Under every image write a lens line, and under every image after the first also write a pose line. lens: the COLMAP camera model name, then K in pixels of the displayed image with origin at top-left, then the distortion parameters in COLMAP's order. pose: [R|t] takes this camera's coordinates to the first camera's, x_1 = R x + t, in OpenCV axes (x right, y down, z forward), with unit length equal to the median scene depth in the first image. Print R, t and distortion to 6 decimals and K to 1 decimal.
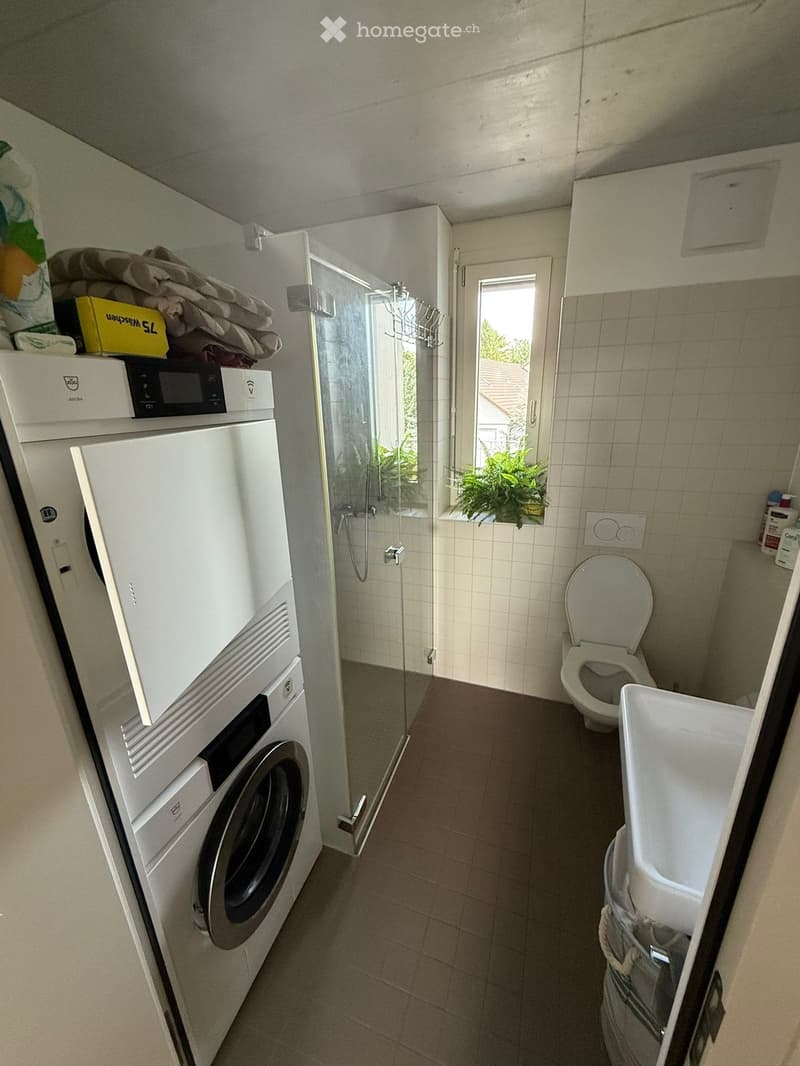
lens RADIAL K [[425.1, 0, 400.1], [0, 425.1, 531.2], [0, 0, 1]] dist [-0.002725, 0.000300]
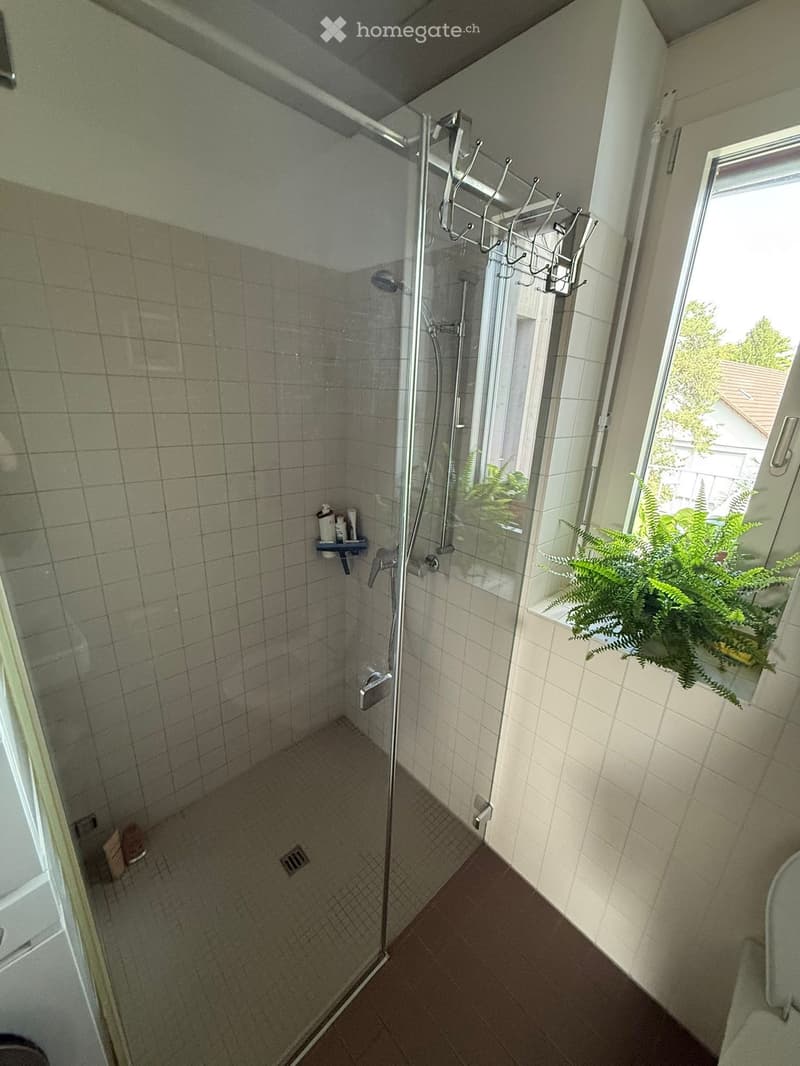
lens RADIAL K [[425.1, 0, 399.2], [0, 425.1, 533.7], [0, 0, 1]] dist [-0.002725, 0.000300]
pose [[0.887975, 0.206028, -0.411160, 0.155031], [-0.202669, 0.977850, 0.052288, -0.127322], [0.412826, 0.036899, 0.910062, 0.430316]]
